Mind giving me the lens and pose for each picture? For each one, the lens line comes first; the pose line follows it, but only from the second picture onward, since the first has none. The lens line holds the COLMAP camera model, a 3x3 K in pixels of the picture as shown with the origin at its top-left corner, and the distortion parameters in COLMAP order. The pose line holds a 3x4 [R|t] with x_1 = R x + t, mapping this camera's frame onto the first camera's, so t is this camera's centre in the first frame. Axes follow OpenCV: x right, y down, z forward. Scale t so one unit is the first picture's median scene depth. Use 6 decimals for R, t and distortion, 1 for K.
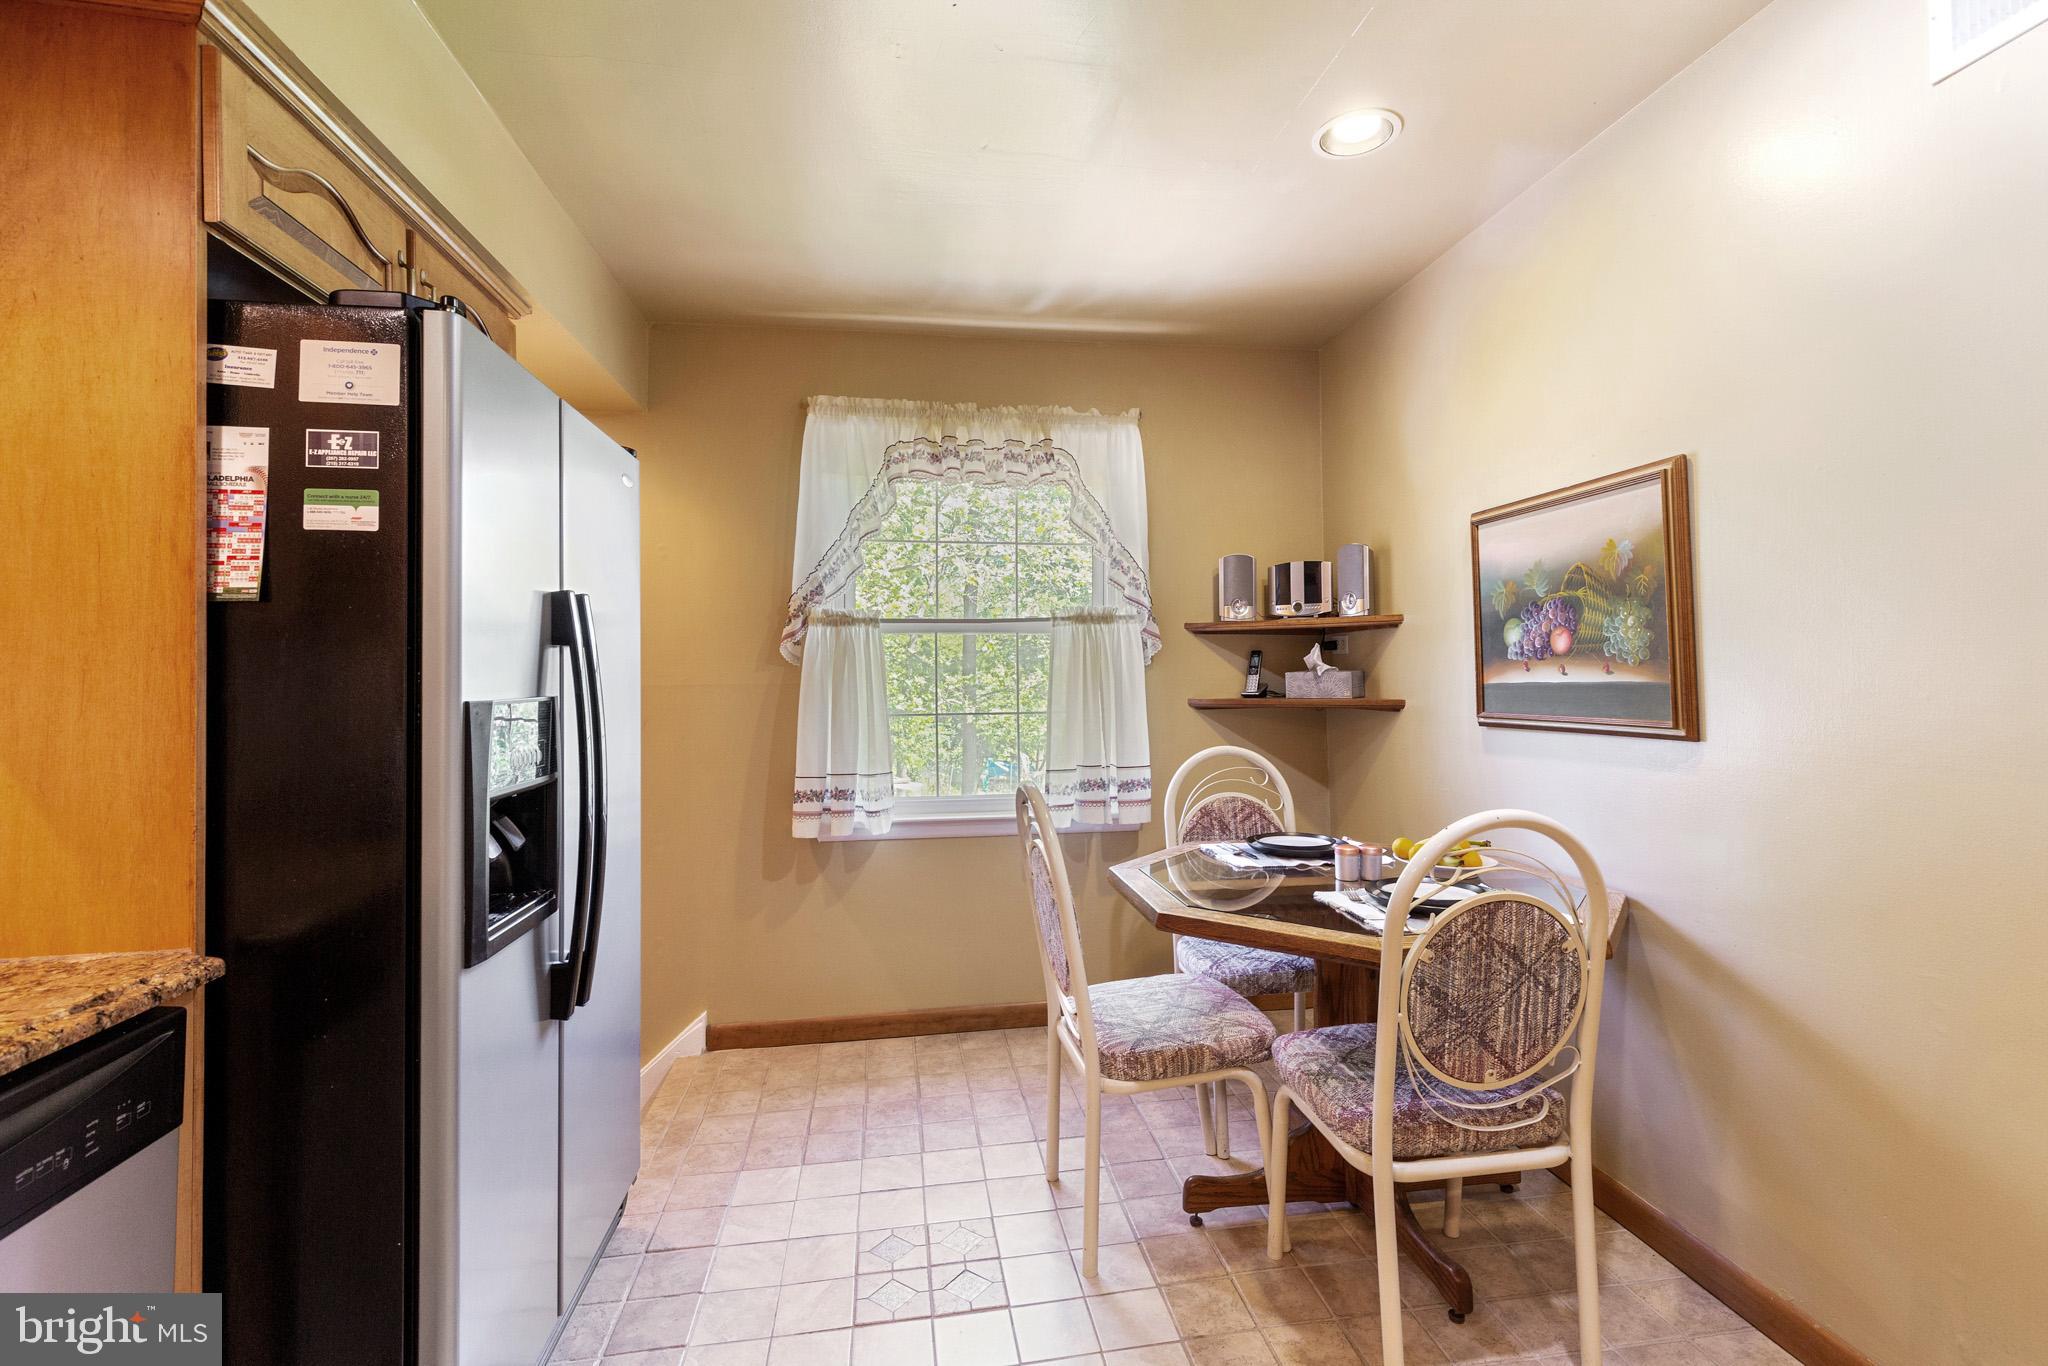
lens RADIAL K [[935.3, 0, 1024.3], [0, 935.3, 673.0], [0, 0, 1]] dist [0.004856, 0.000152]
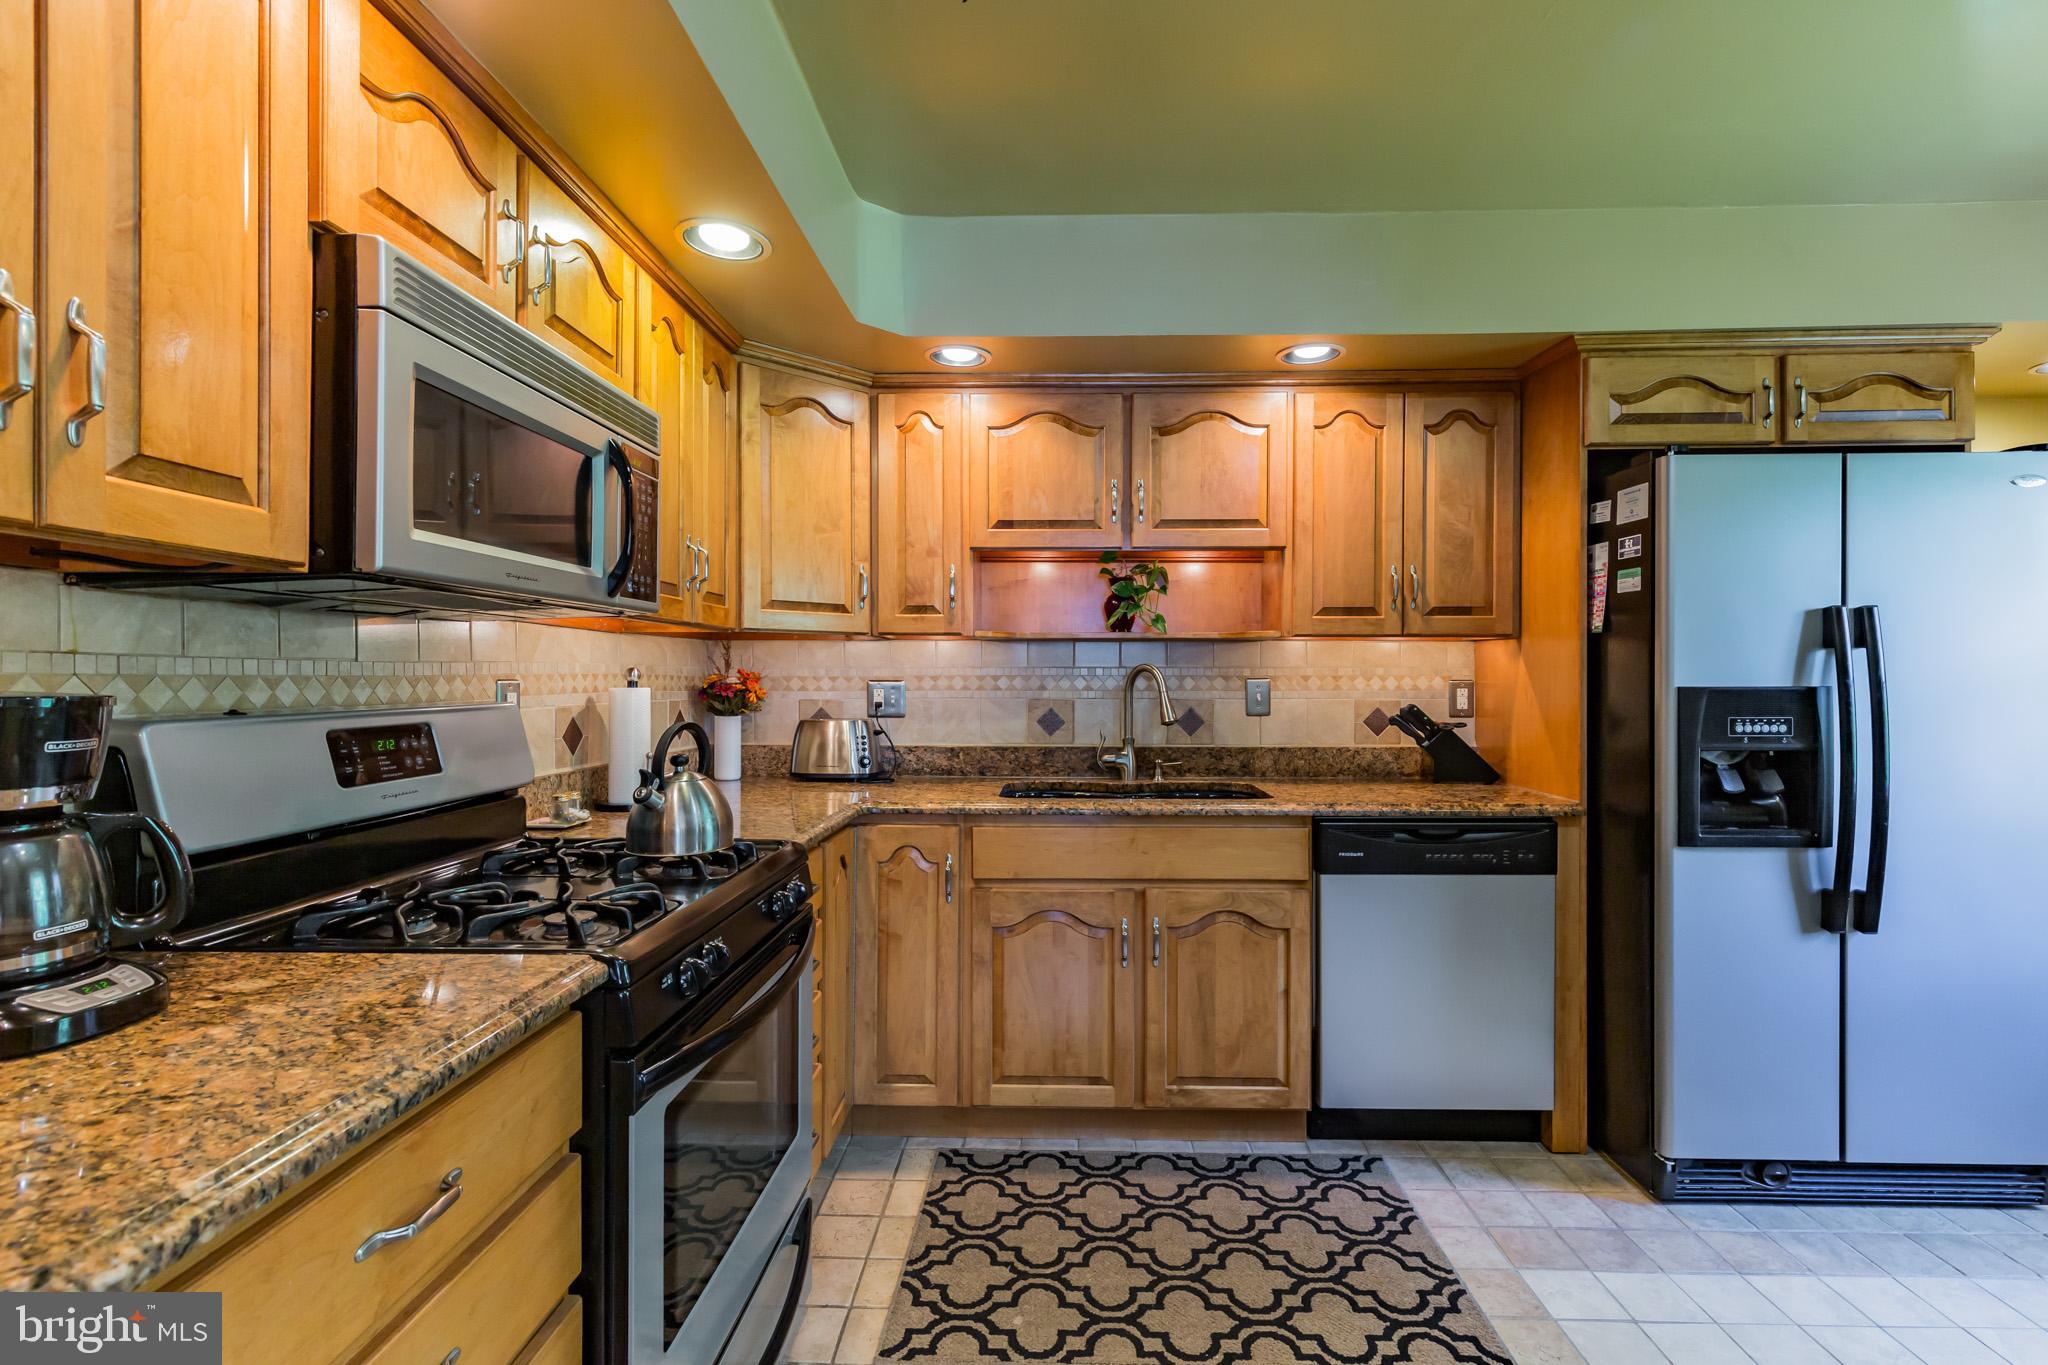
lens RADIAL K [[935.3, 0, 1038.1], [0, 935.3, 672.4], [0, 0, 1]] dist [0.004856, 0.000152]
pose [[-0.160196, 0.010801, -0.987026, 1.283803], [0.009860, 0.999908, 0.009341, -0.022680], [0.987036, -0.008235, -0.160287, 0.151207]]
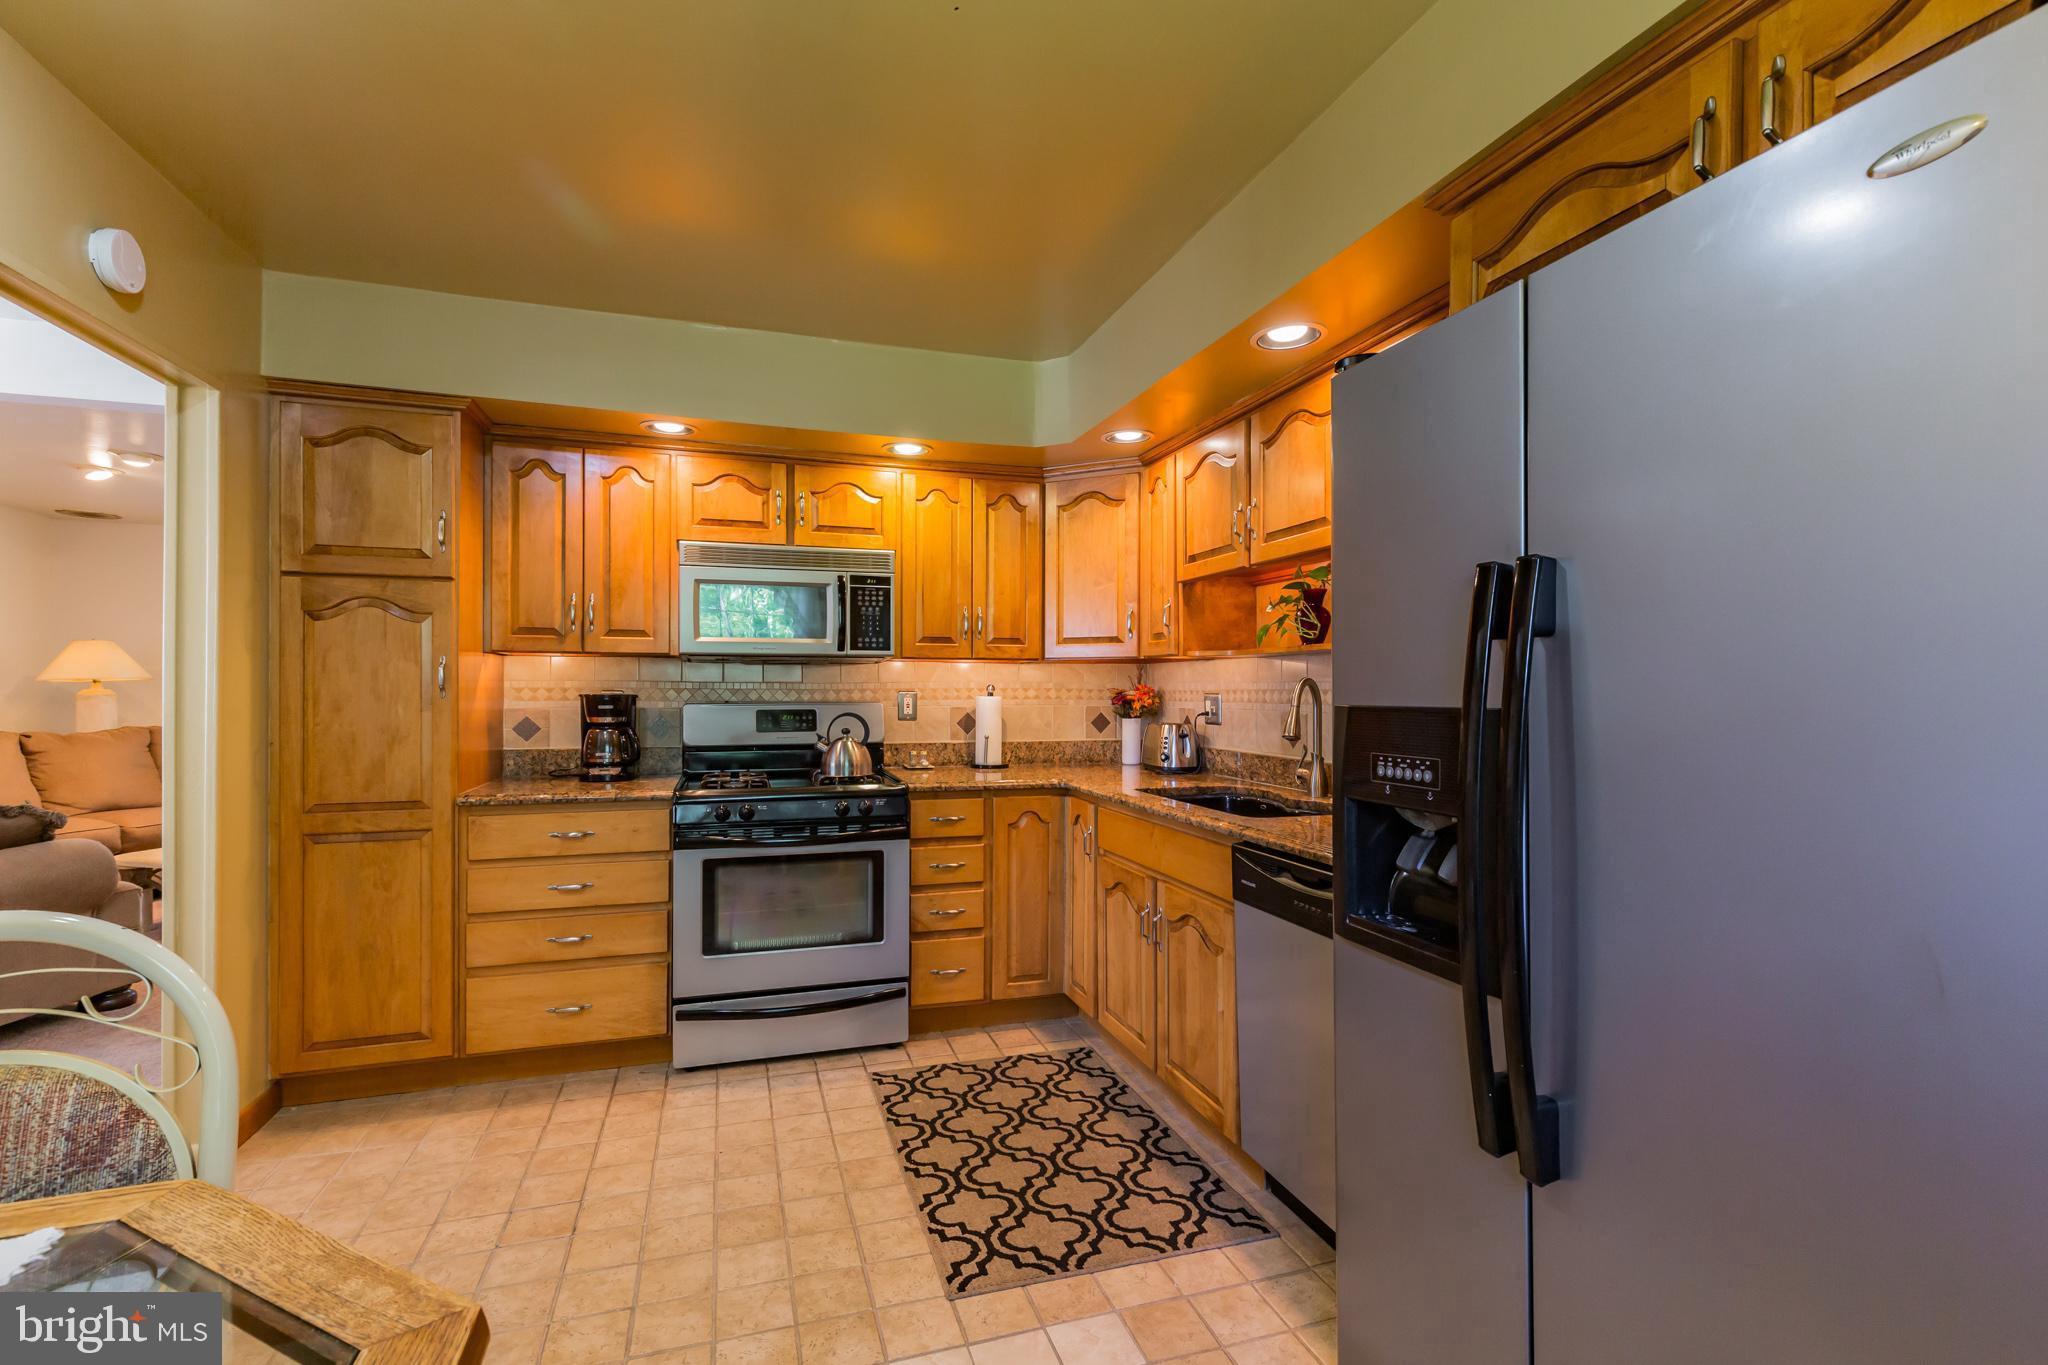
lens RADIAL K [[935.3, 0, 1044.2], [0, 935.3, 682.5], [0, 0, 1]] dist [0.004856, 0.000152]
pose [[-0.983288, 0.011980, -0.181661, -0.062367], [0.014514, 0.999815, -0.012626, 0.013595], [0.181476, -0.015052, -0.983280, 2.224777]]
